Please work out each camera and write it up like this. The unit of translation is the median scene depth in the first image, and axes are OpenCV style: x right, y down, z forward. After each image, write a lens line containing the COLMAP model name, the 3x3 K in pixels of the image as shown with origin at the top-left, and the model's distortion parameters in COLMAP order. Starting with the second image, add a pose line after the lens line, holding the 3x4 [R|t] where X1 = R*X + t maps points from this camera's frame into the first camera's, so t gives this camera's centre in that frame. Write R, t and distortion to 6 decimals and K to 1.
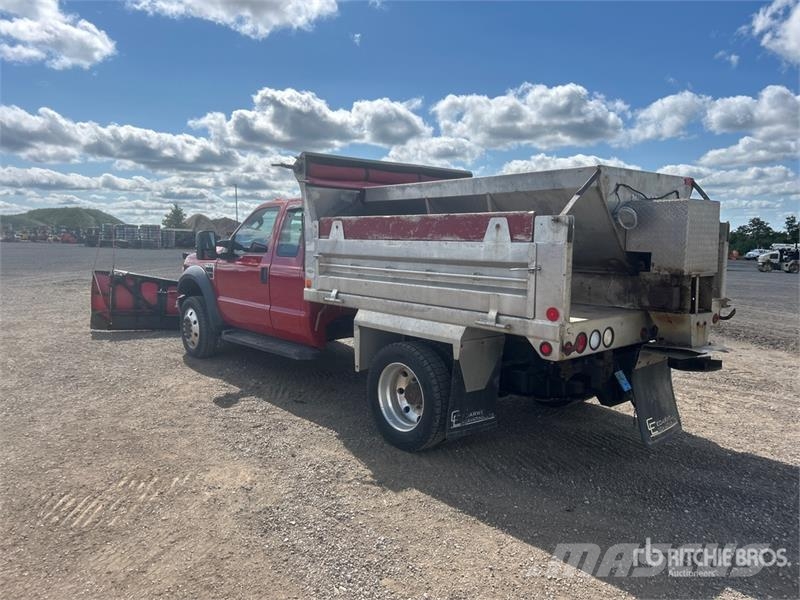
lens RADIAL K [[601.6, 0, 405.5], [0, 601.6, 296.5], [0, 0, 1]] dist [0.065634, -0.052472]
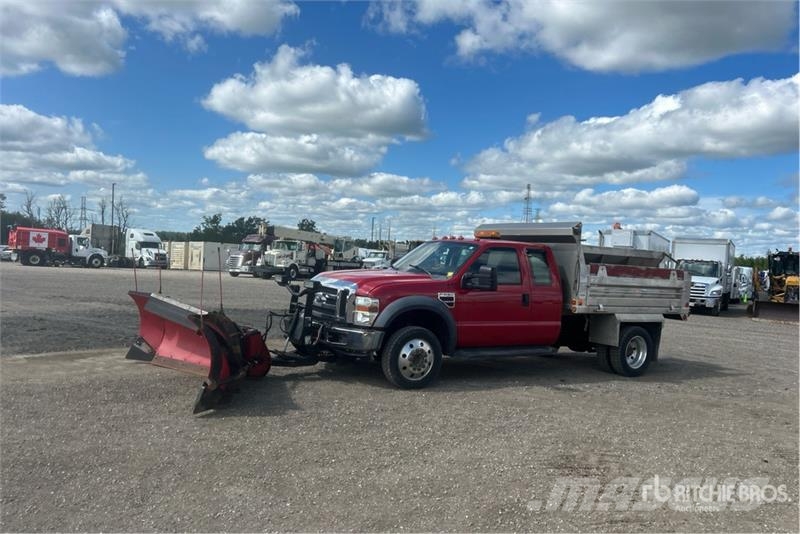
lens RADIAL K [[612.6, 0, 410.2], [0, 612.6, 280.2], [0, 0, 1]] dist [0.041781, -0.059060]
pose [[0.152747, -0.037962, 0.987536, -2.183239], [0.036510, 0.998797, 0.032747, -0.179482], [-0.987591, 0.031052, 0.153949, 1.406082]]
